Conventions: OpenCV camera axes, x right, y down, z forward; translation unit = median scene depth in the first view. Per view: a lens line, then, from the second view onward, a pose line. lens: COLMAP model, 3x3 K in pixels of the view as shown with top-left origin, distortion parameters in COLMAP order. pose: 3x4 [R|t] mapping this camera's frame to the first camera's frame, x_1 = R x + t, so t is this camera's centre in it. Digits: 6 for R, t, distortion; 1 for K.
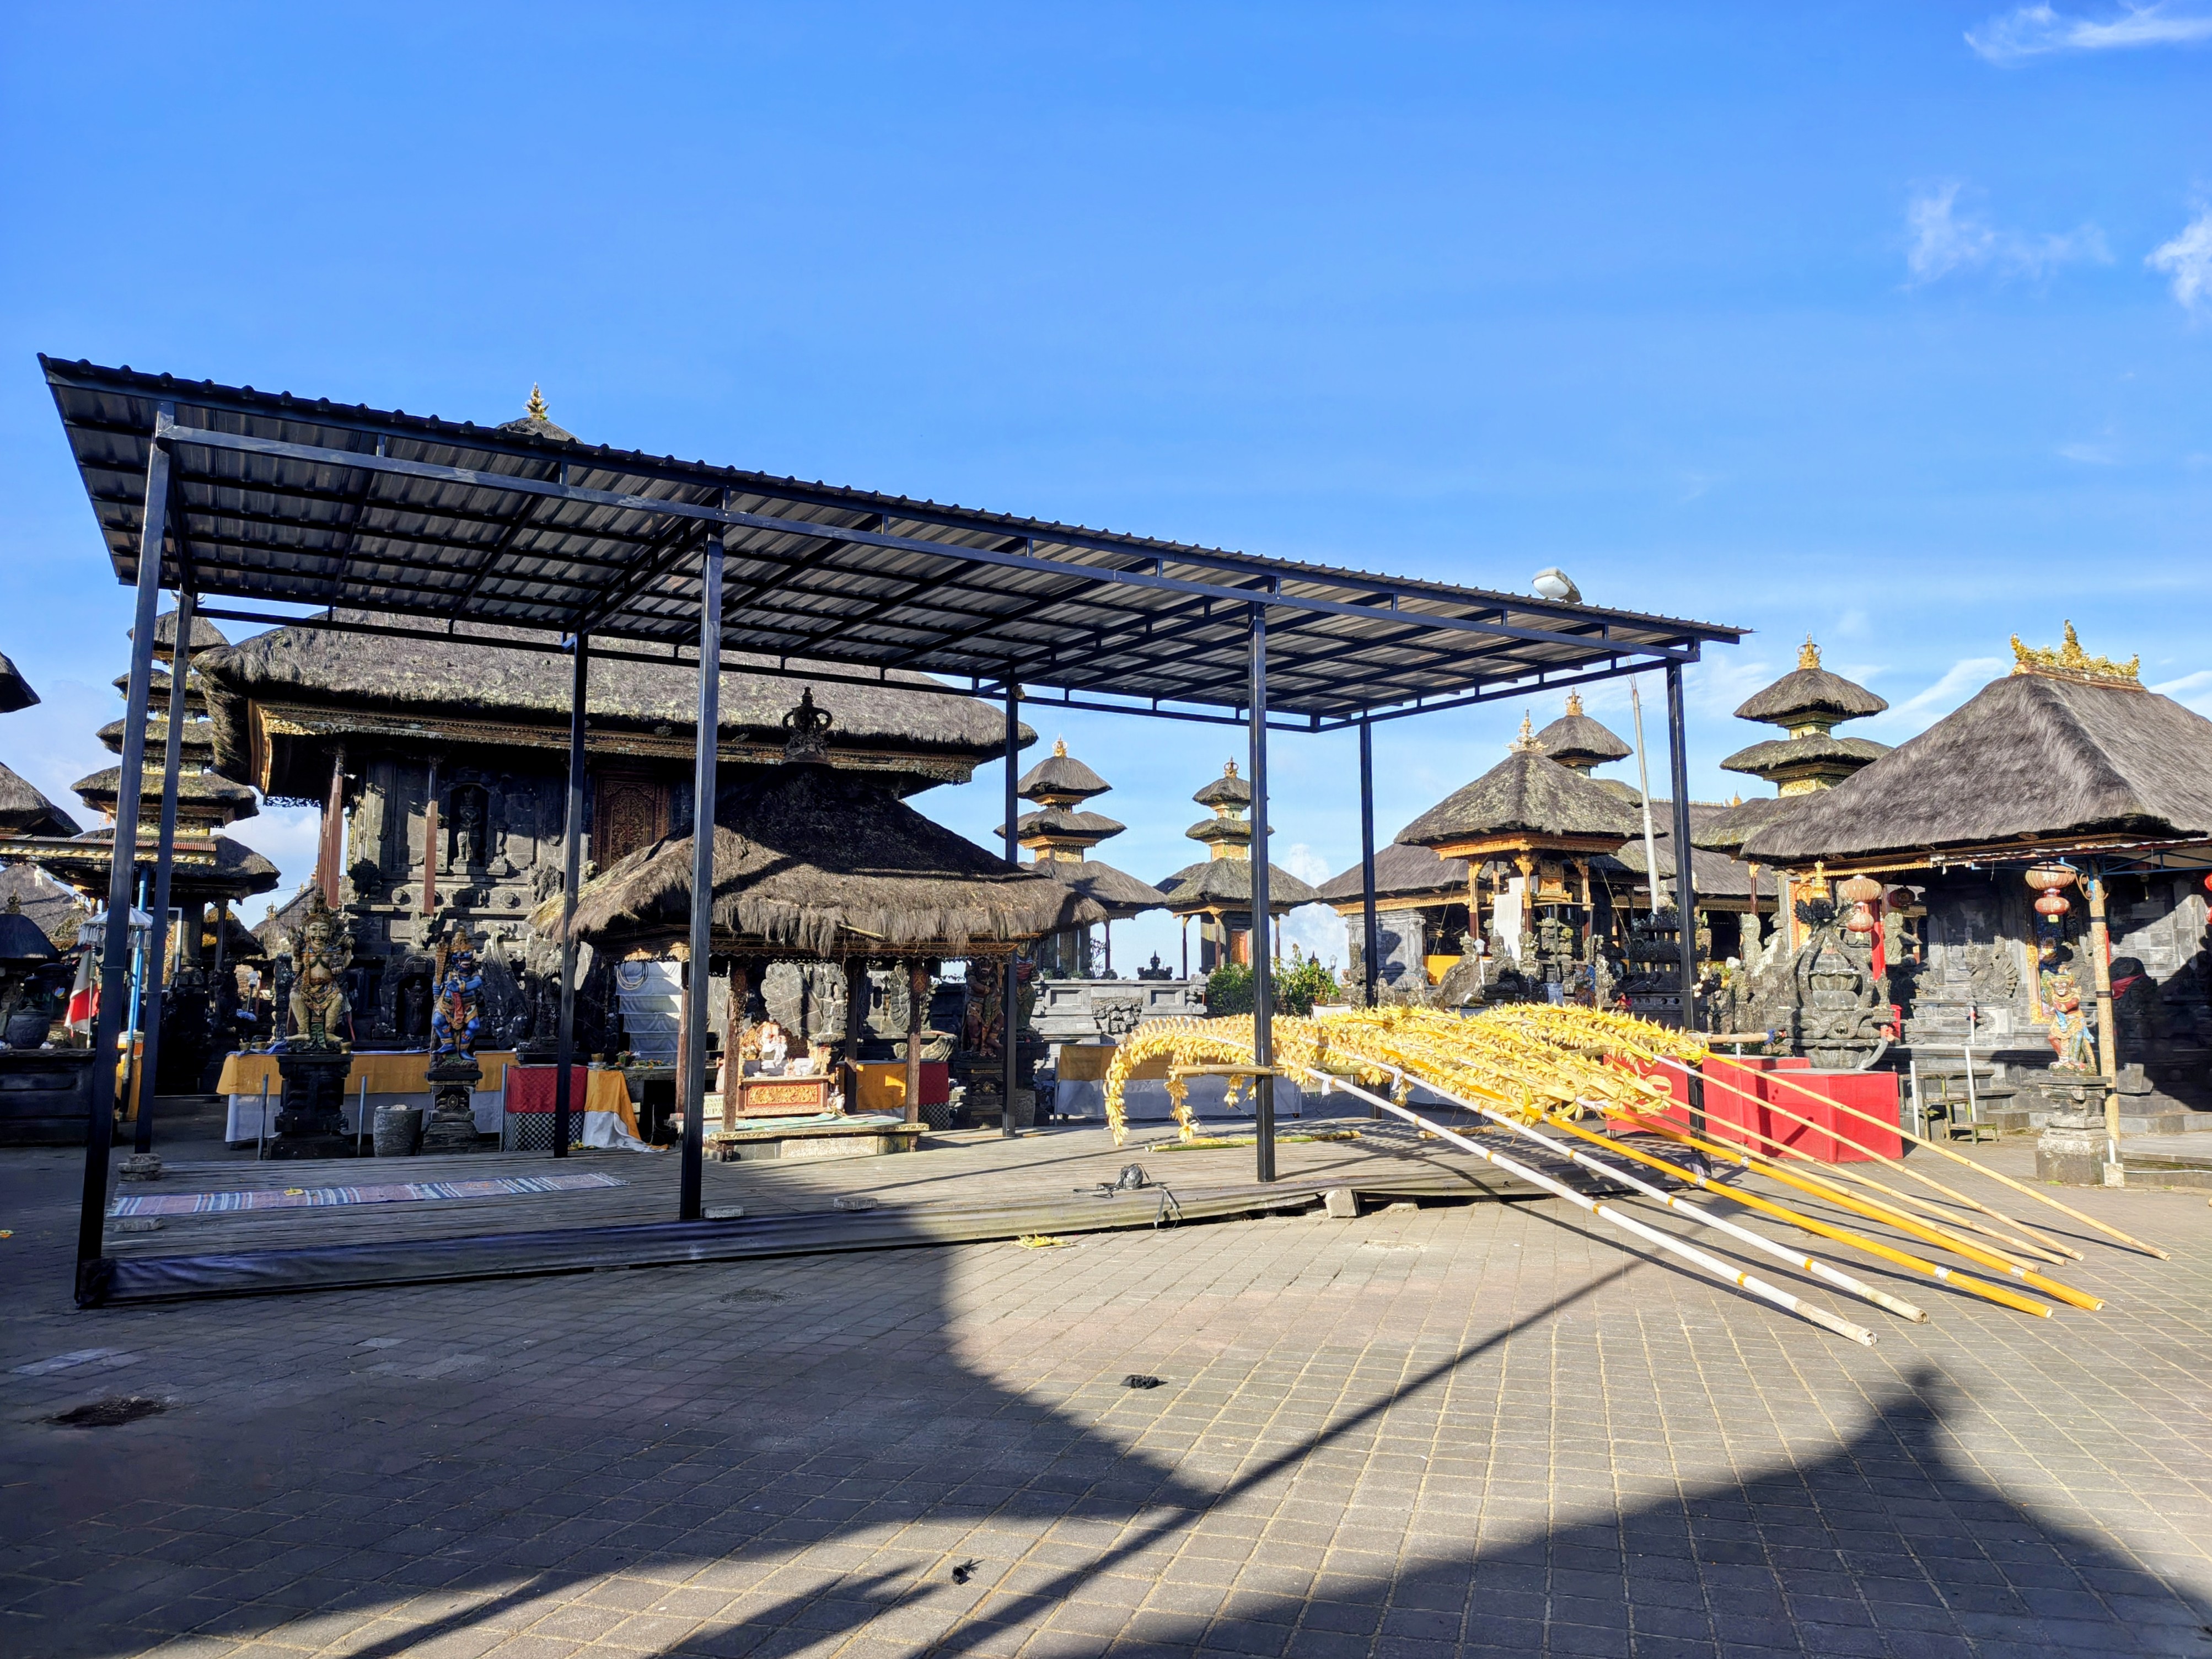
lens RADIAL K [[1558.0, 0, 1109.2], [0, 1558.0, 810.1], [0, 0, 1]] dist [-0.010883, -0.003814]
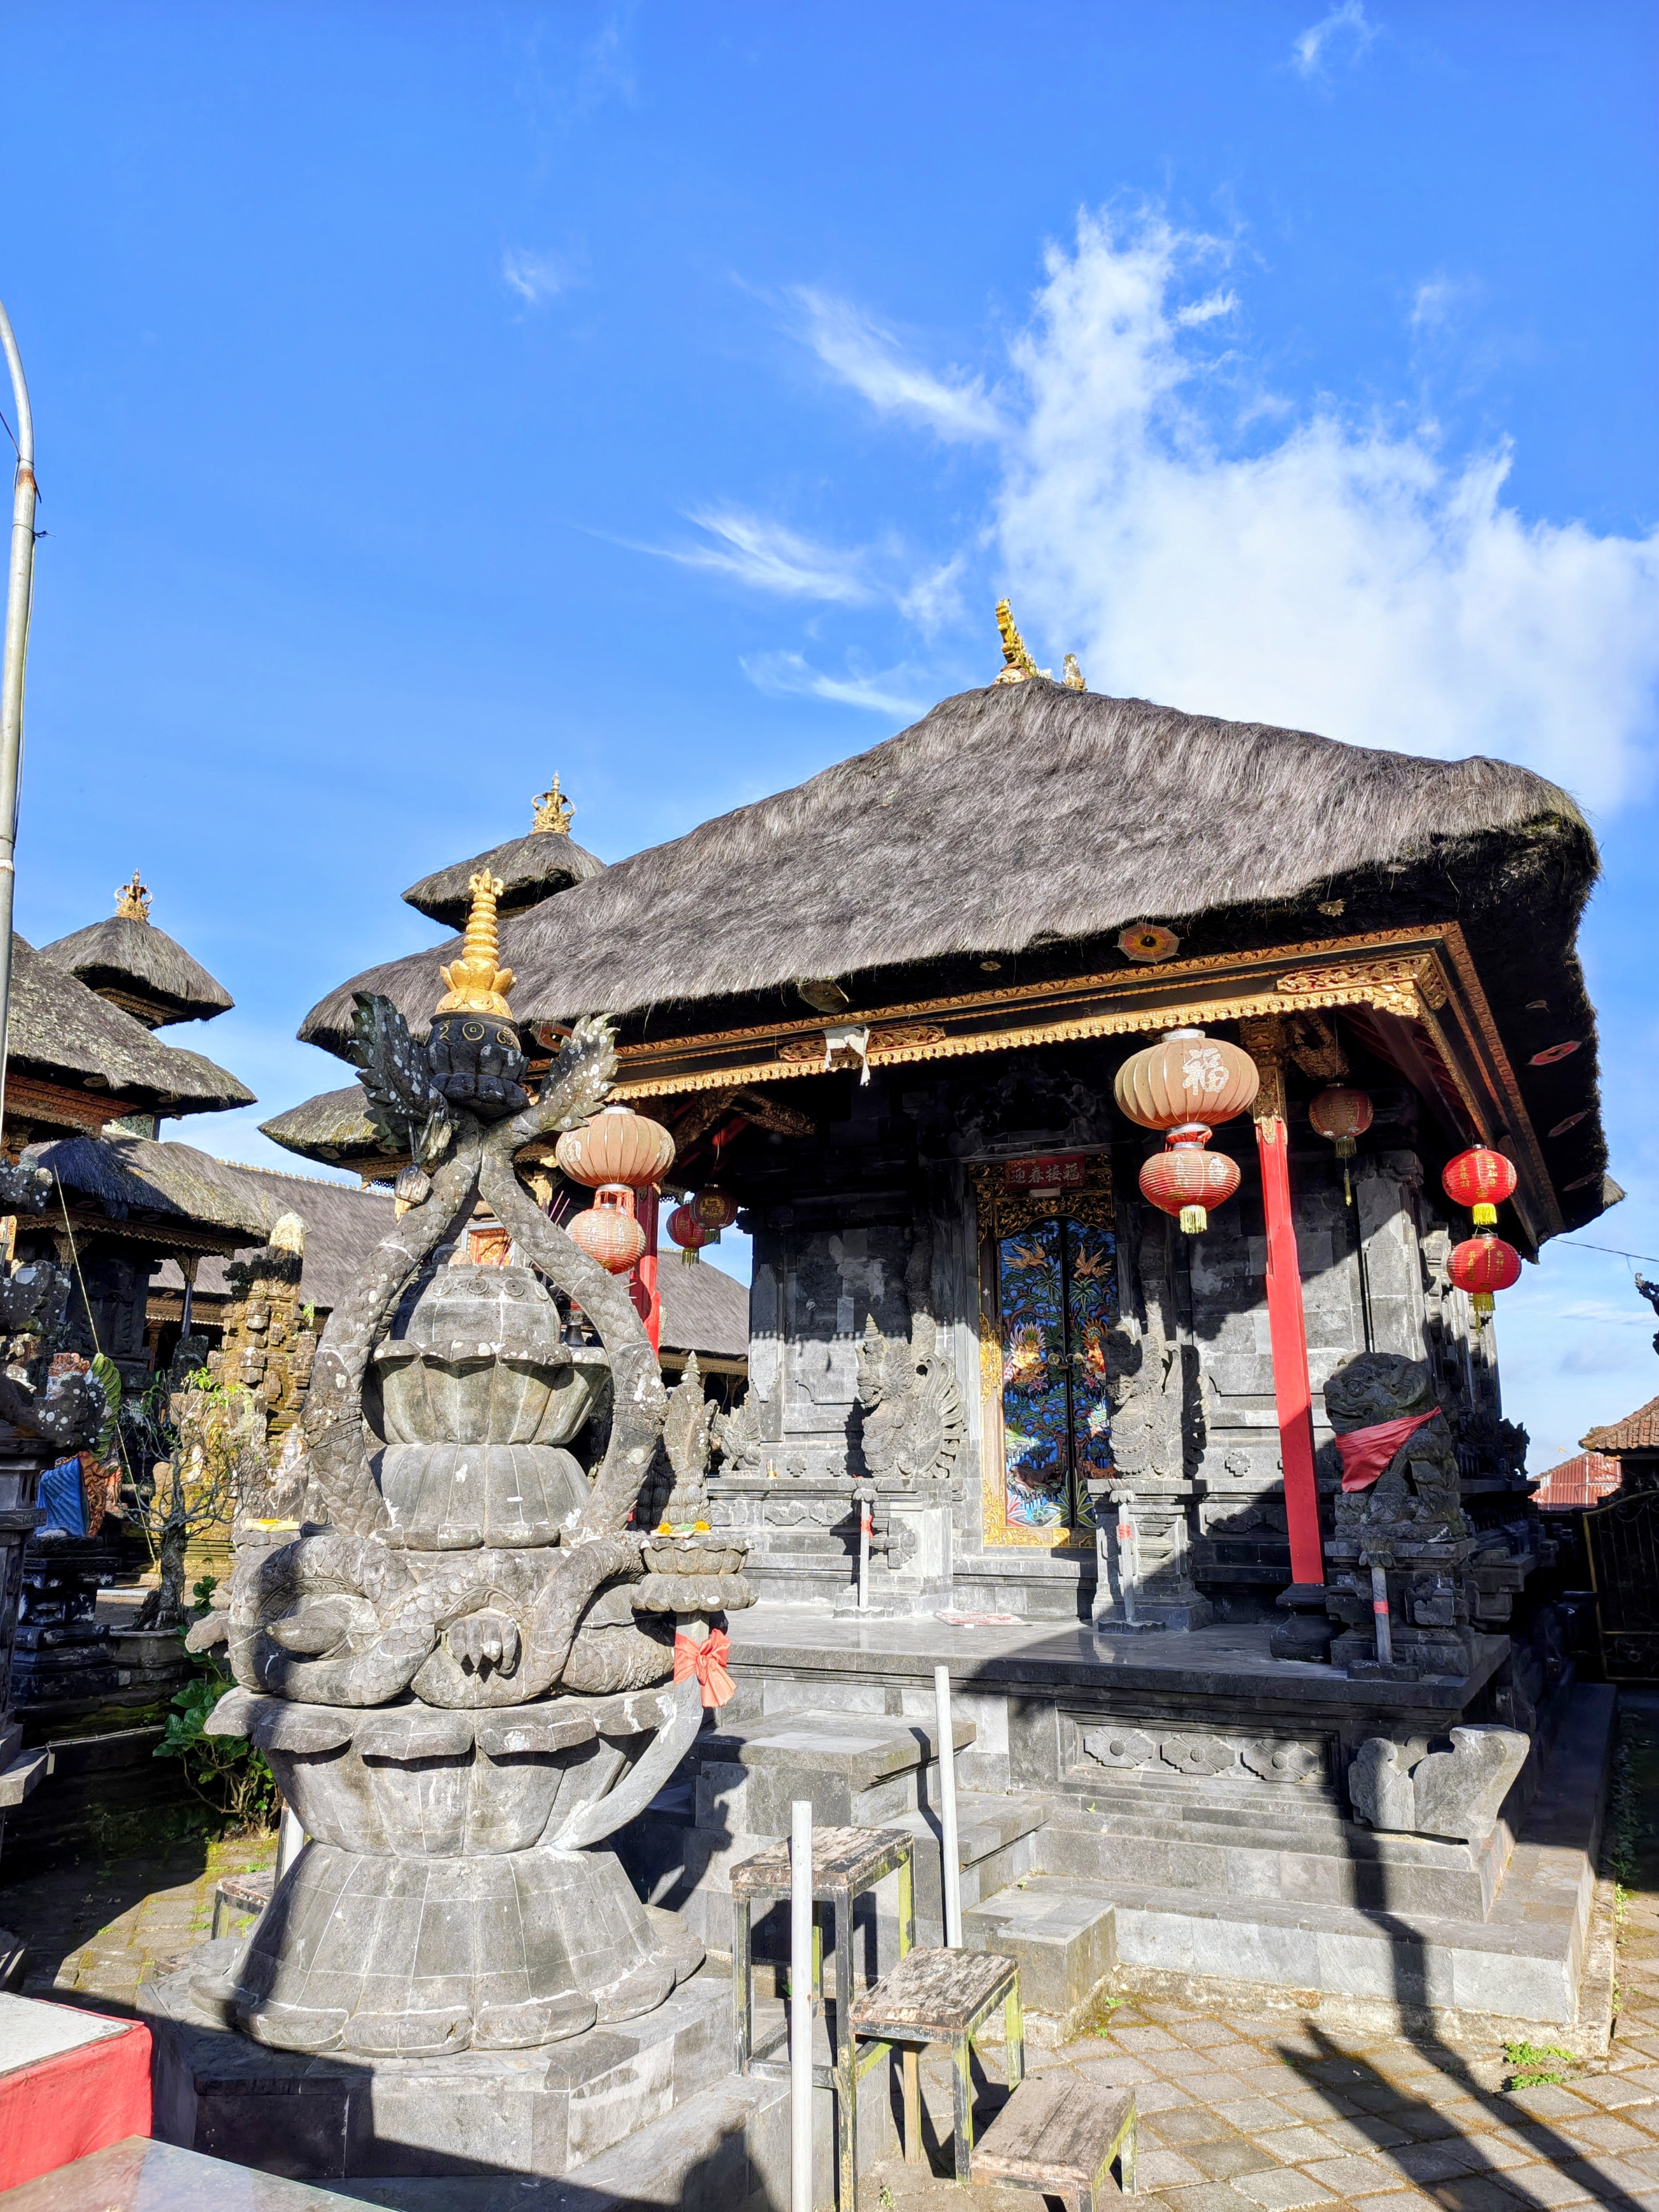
lens RADIAL K [[1558.0, 0, 840.1], [0, 1558.0, 1102.9], [0, 0, 1]] dist [-0.010883, -0.003814]
pose [[0.817131, 0.139729, 0.559262, 0.363235], [-0.079407, 0.988213, -0.130880, 0.089736], [-0.570957, 0.062536, 0.818595, 0.758529]]
